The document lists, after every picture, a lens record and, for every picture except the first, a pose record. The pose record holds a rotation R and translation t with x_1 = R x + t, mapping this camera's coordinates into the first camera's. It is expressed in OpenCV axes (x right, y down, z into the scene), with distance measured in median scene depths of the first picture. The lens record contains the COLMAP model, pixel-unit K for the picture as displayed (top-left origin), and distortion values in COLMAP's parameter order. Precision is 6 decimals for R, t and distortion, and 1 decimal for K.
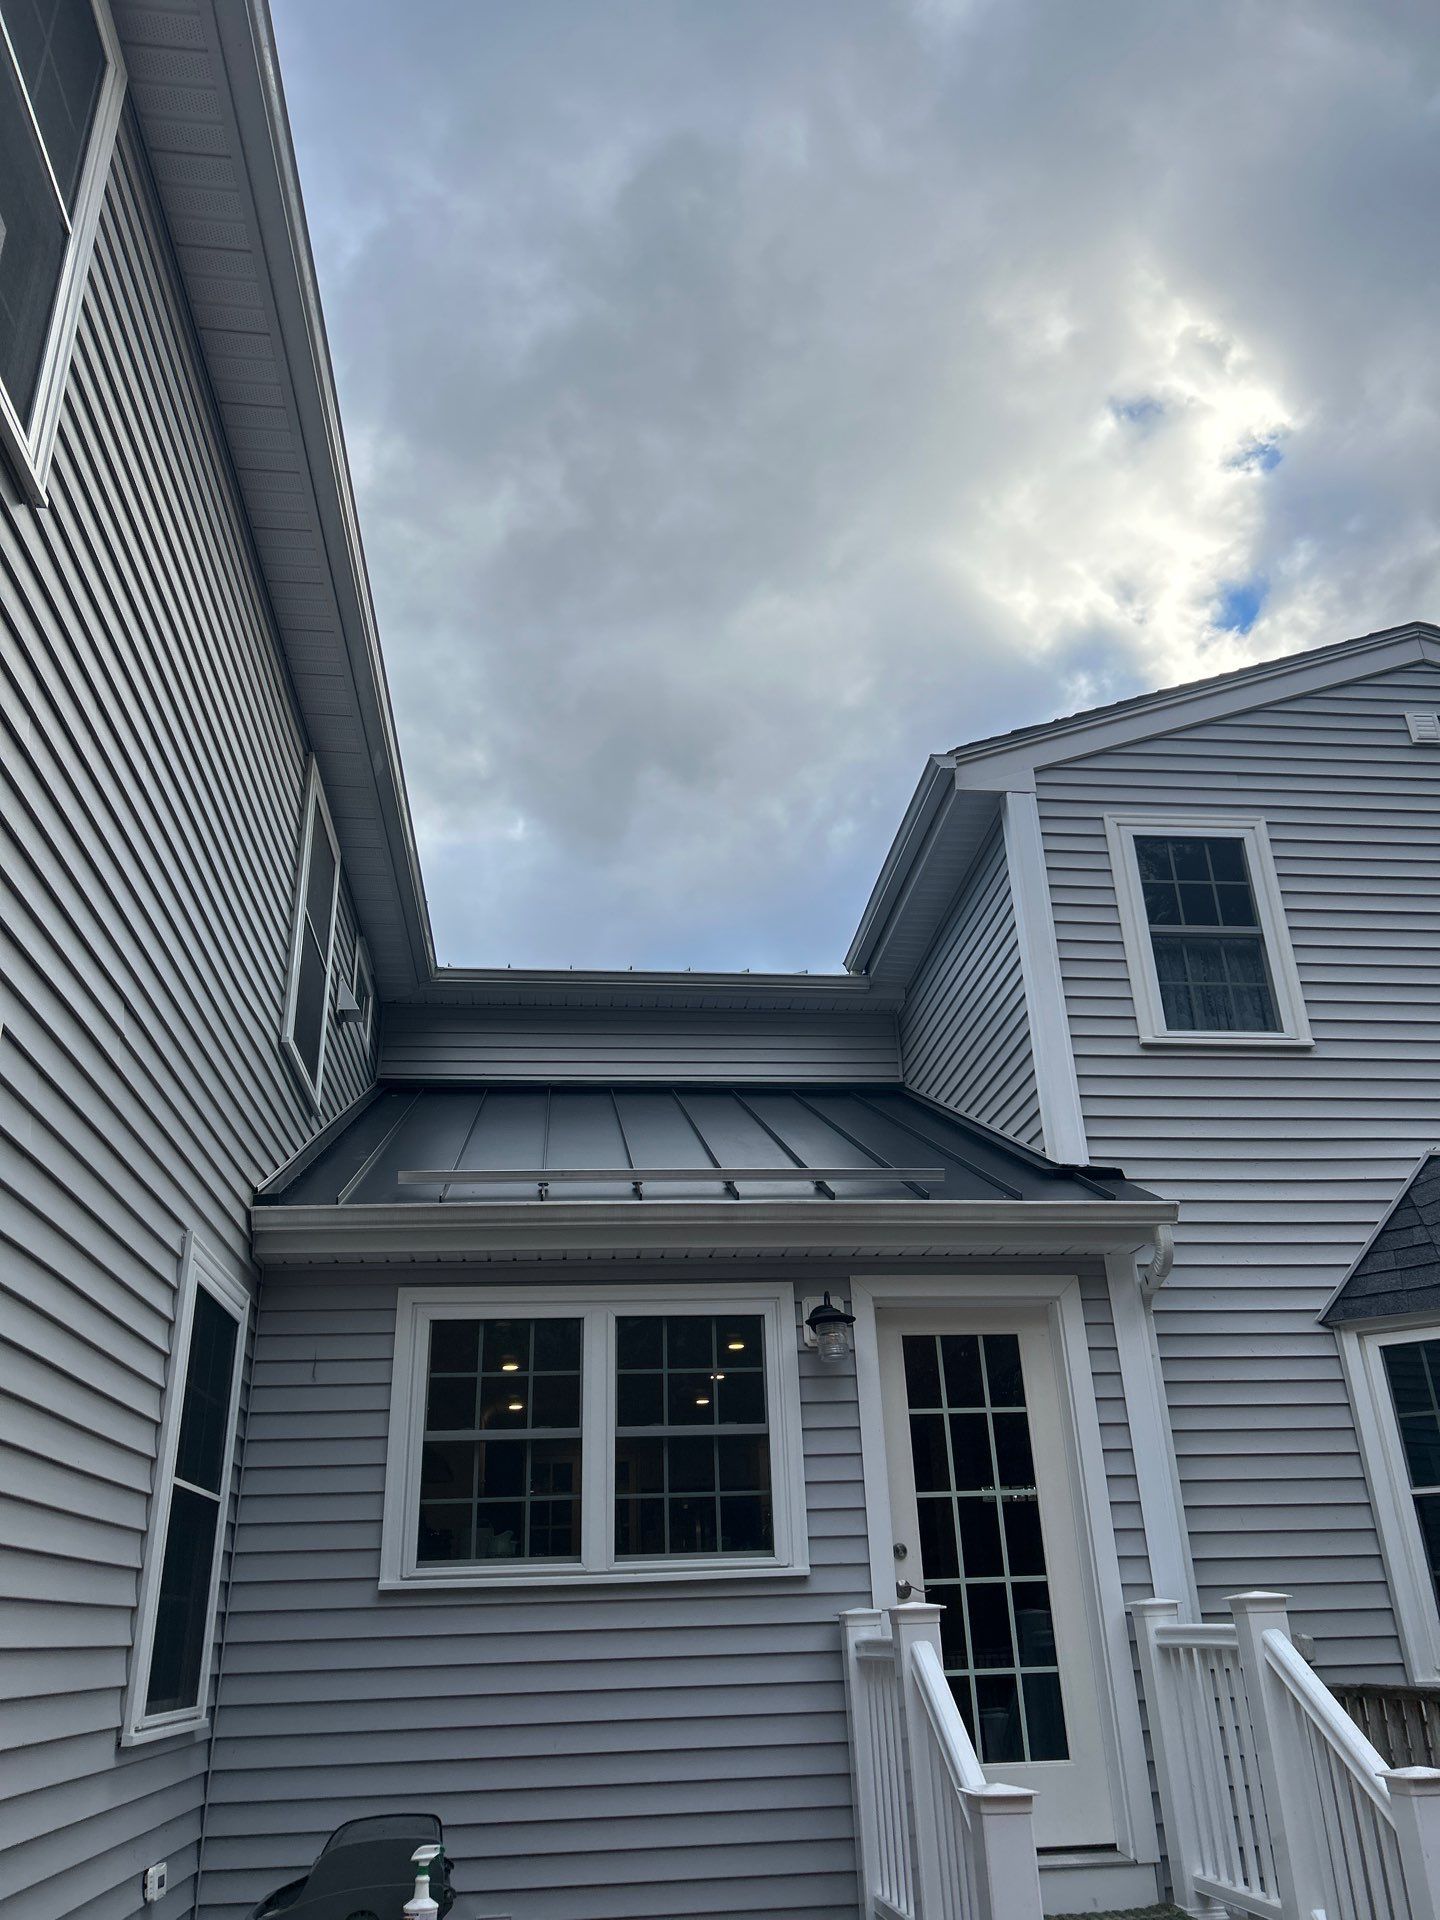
lens RADIAL K [[1432.5, 0, 722.5], [0, 1432.5, 968.2], [0, 0, 1]] dist [0.014030, -0.001167]
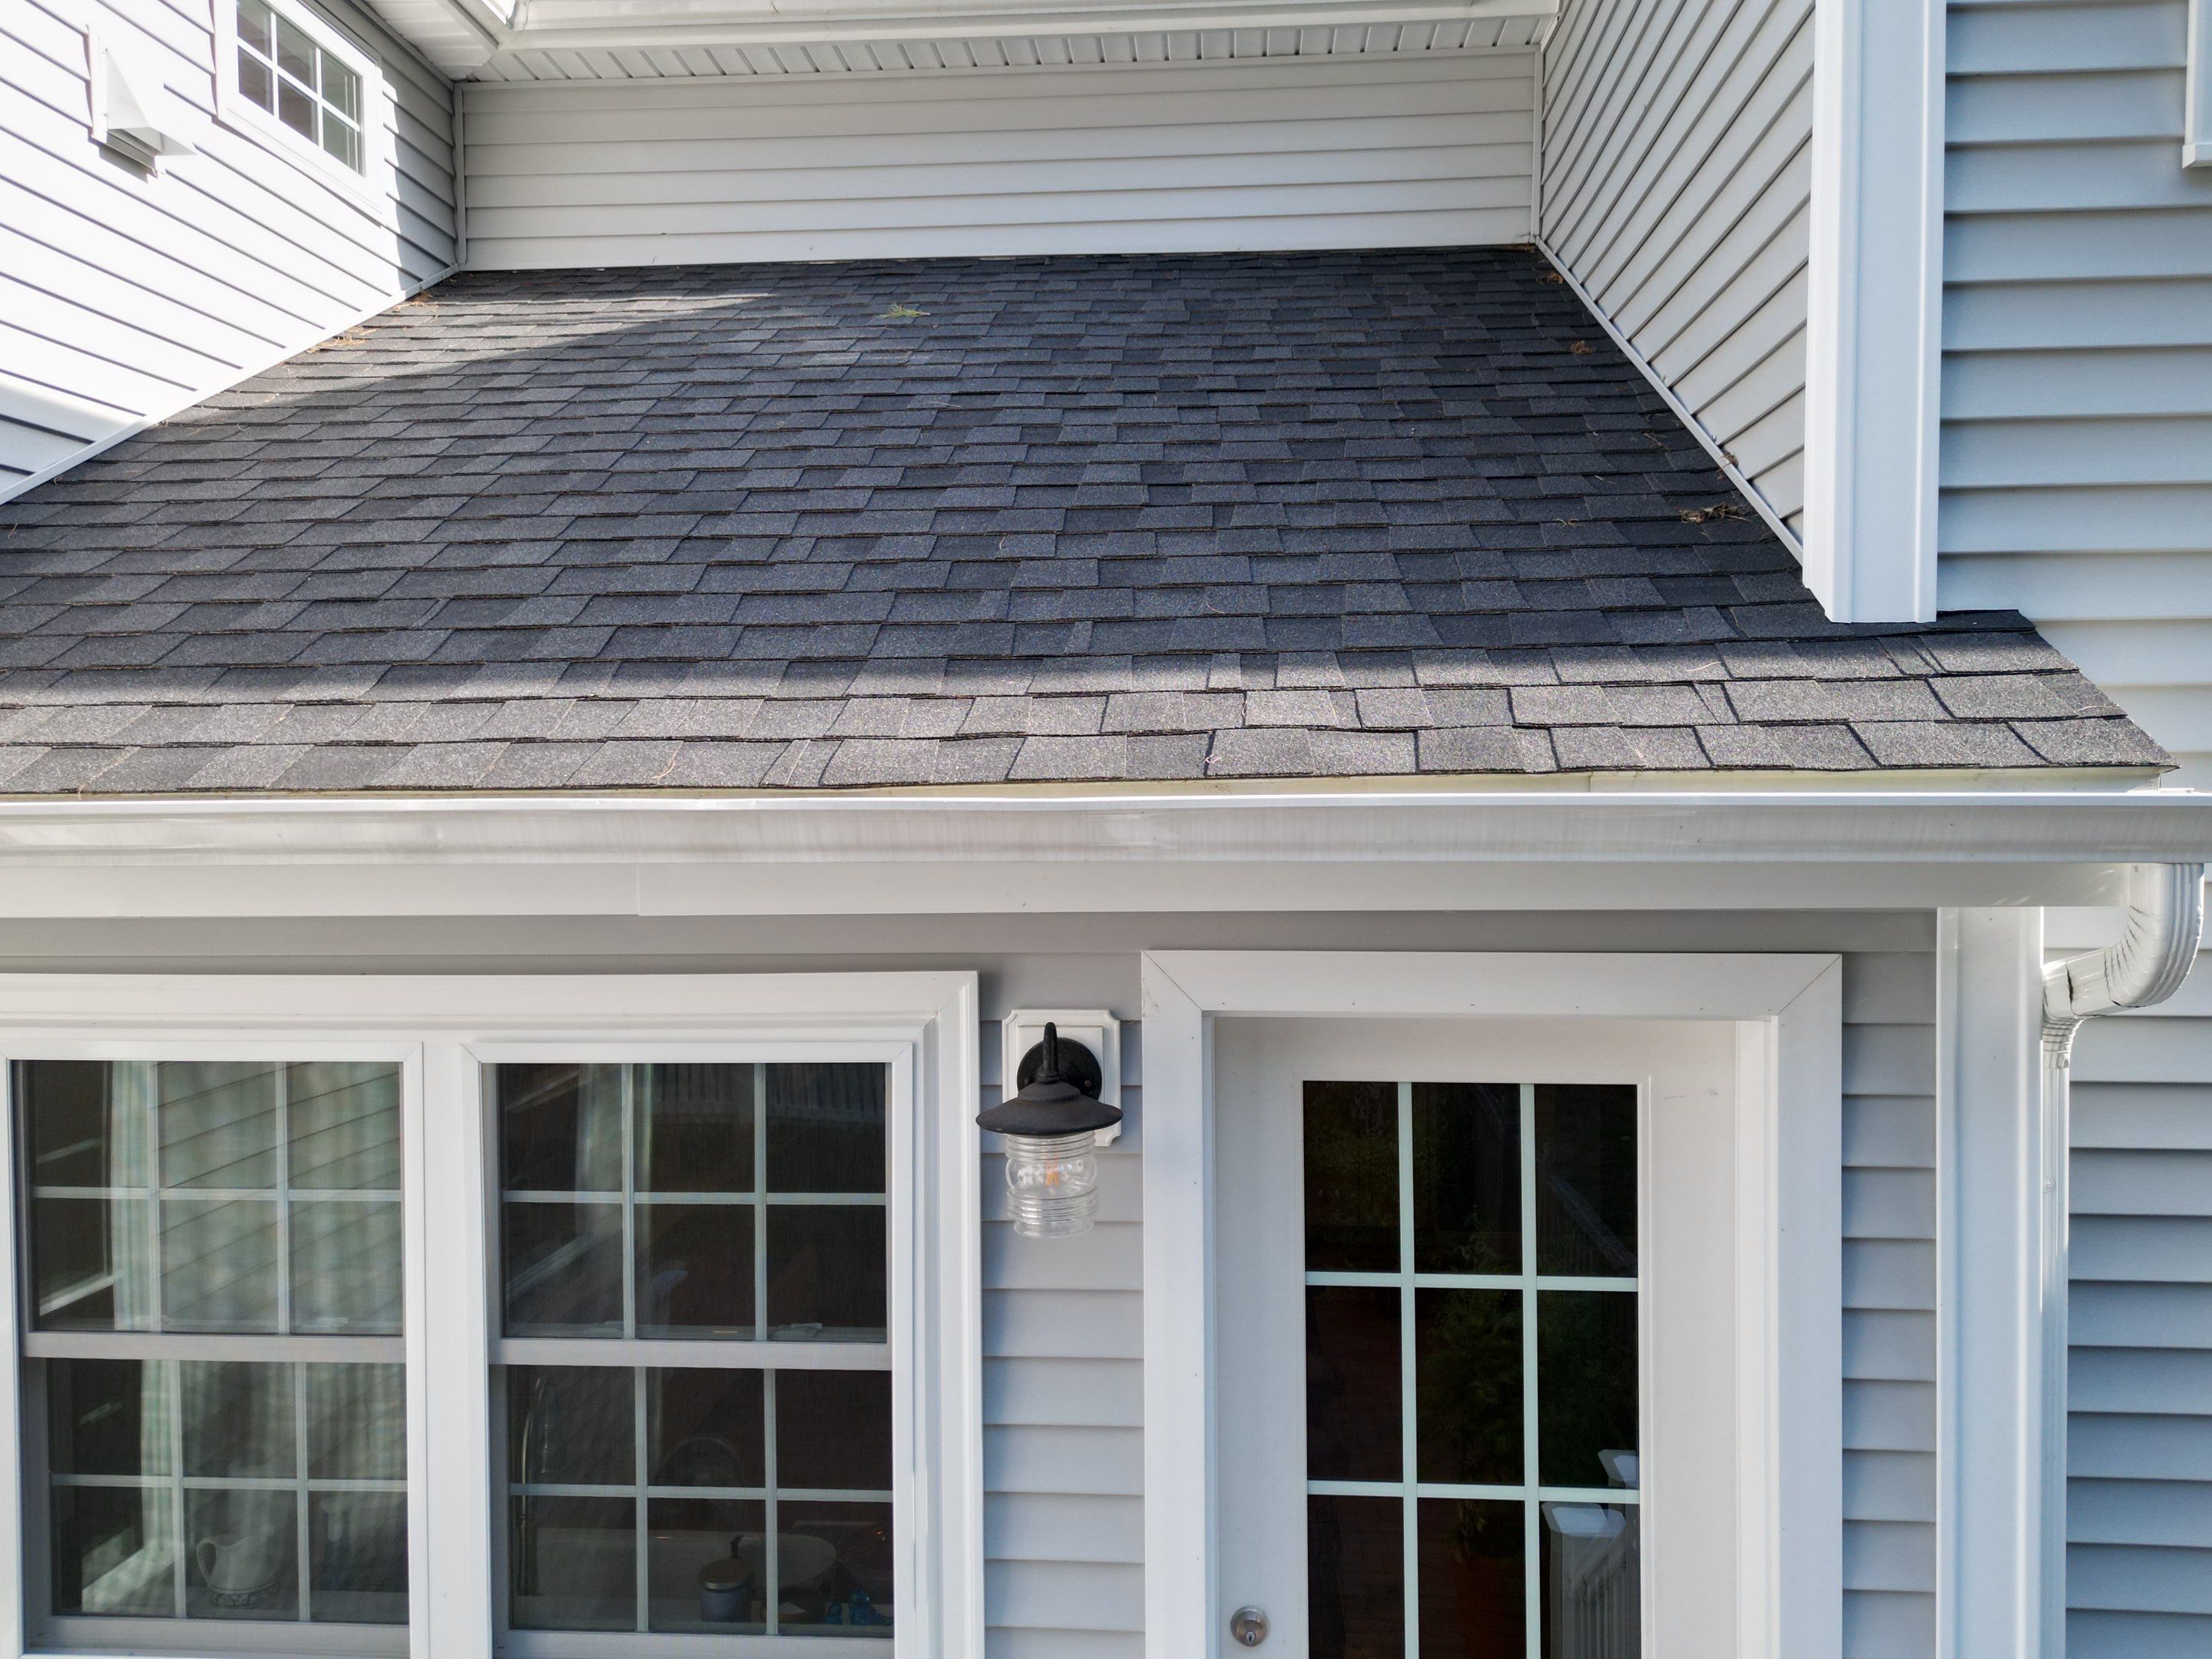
lens RADIAL K [[1685.1, 0, 1107.6], [0, 1685.1, 794.0], [0, 0, 1]] dist [0.001896, 0.000844]
pose [[0.985099, 0.034287, -0.168534, 0.147957], [0.042404, 0.901256, 0.431207, 0.003461], [0.166677, -0.431928, 0.886373, 0.655597]]
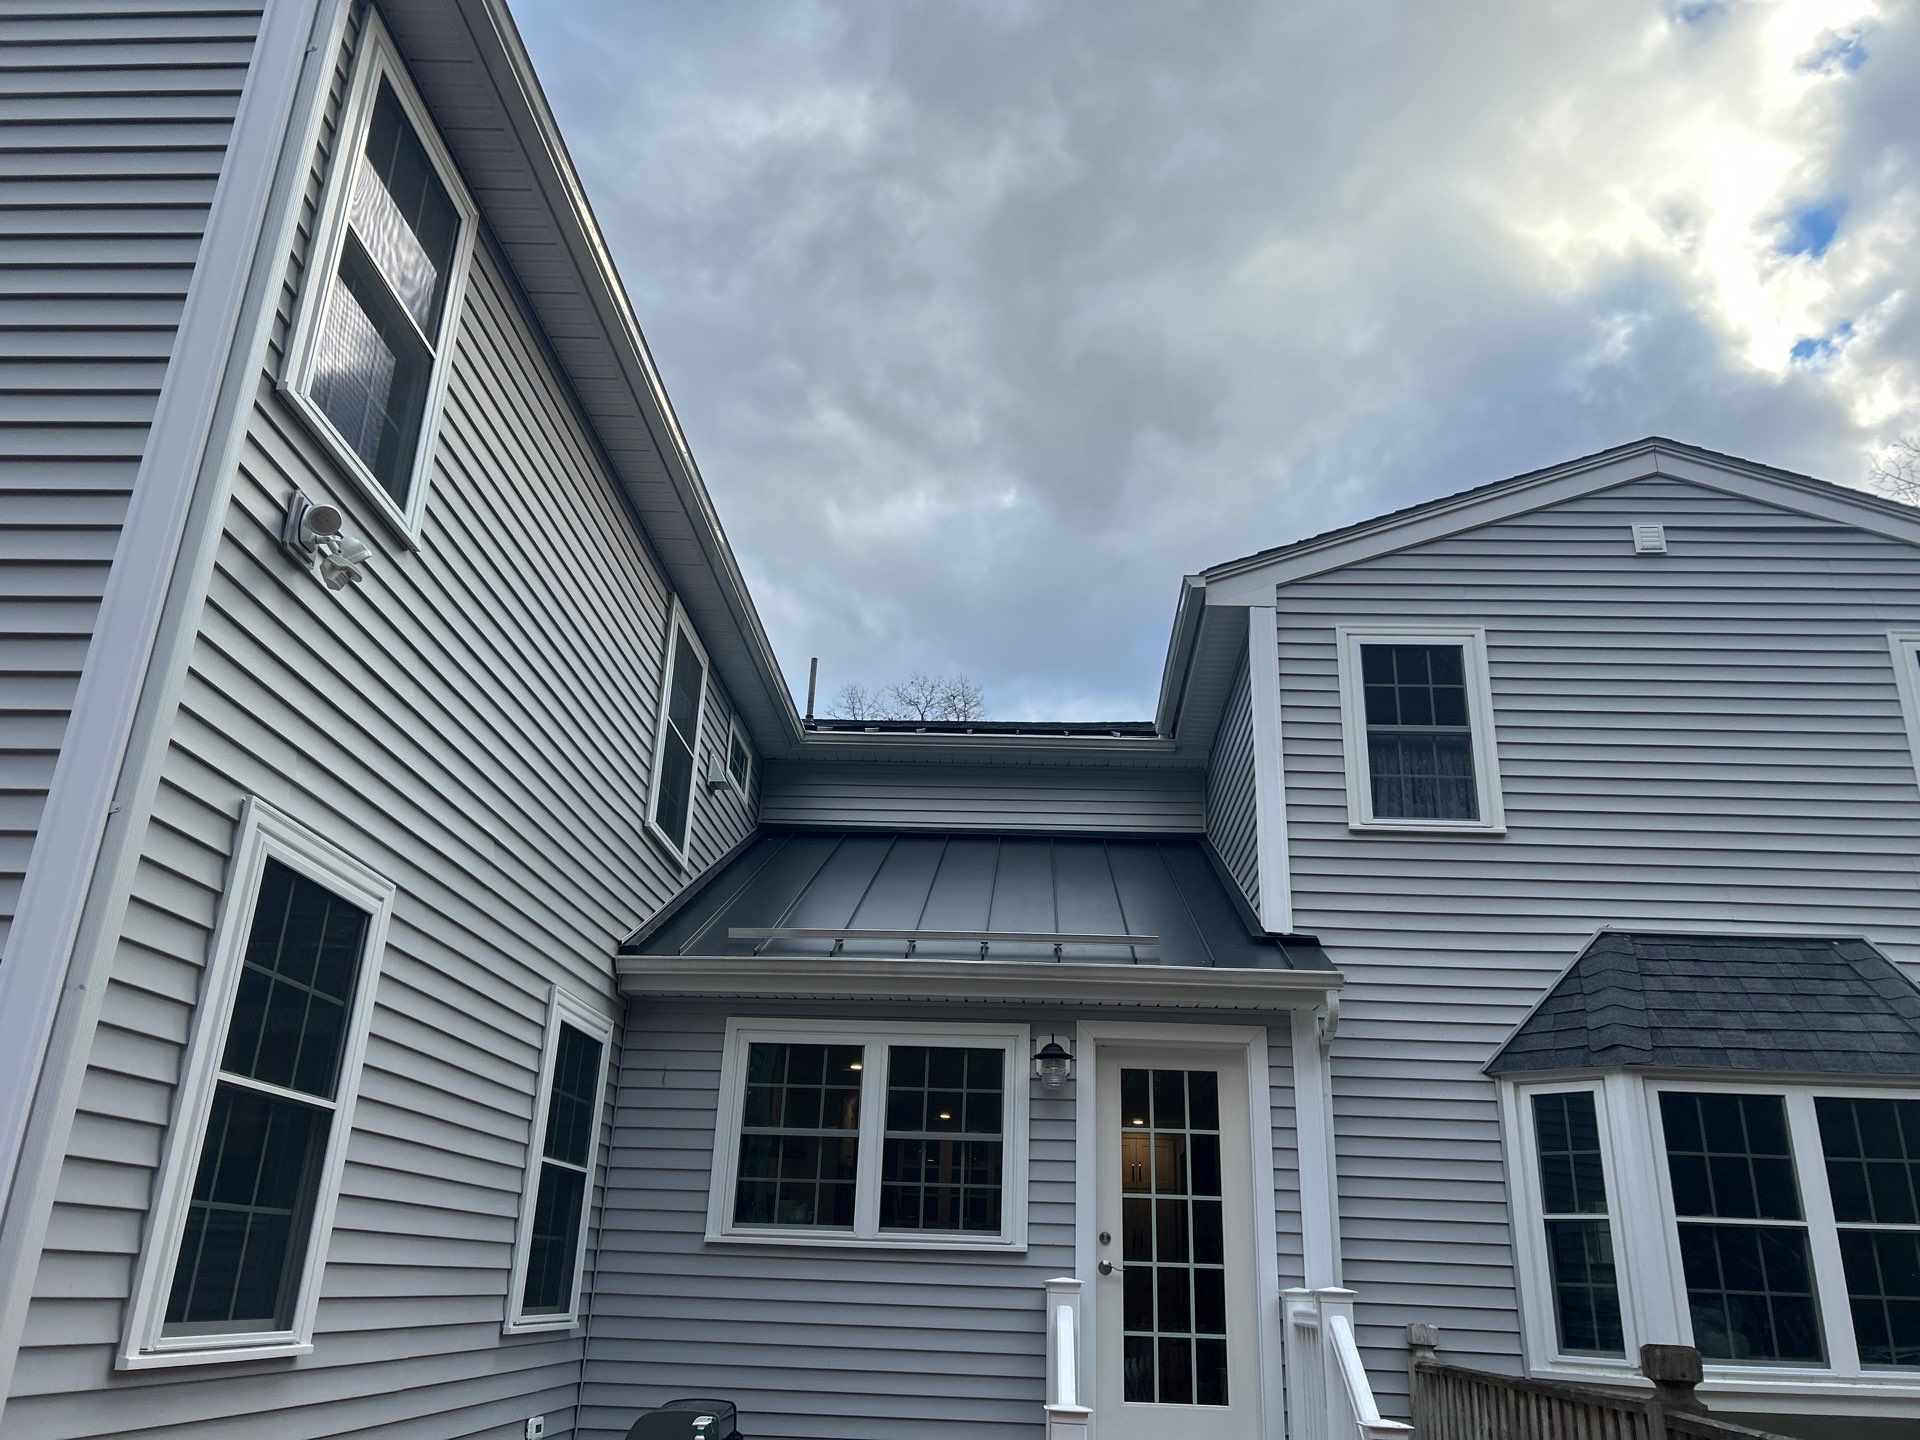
lens RADIAL K [[1433.4, 0, 964.0], [0, 1433.4, 718.7], [0, 0, 1]] dist [0.017762, -0.001566]
pose [[0.986394, 0.006170, -0.164285, 0.196696], [0.002997, 0.998455, 0.055493, -0.119161], [0.164373, -0.055231, 0.984851, -0.238743]]
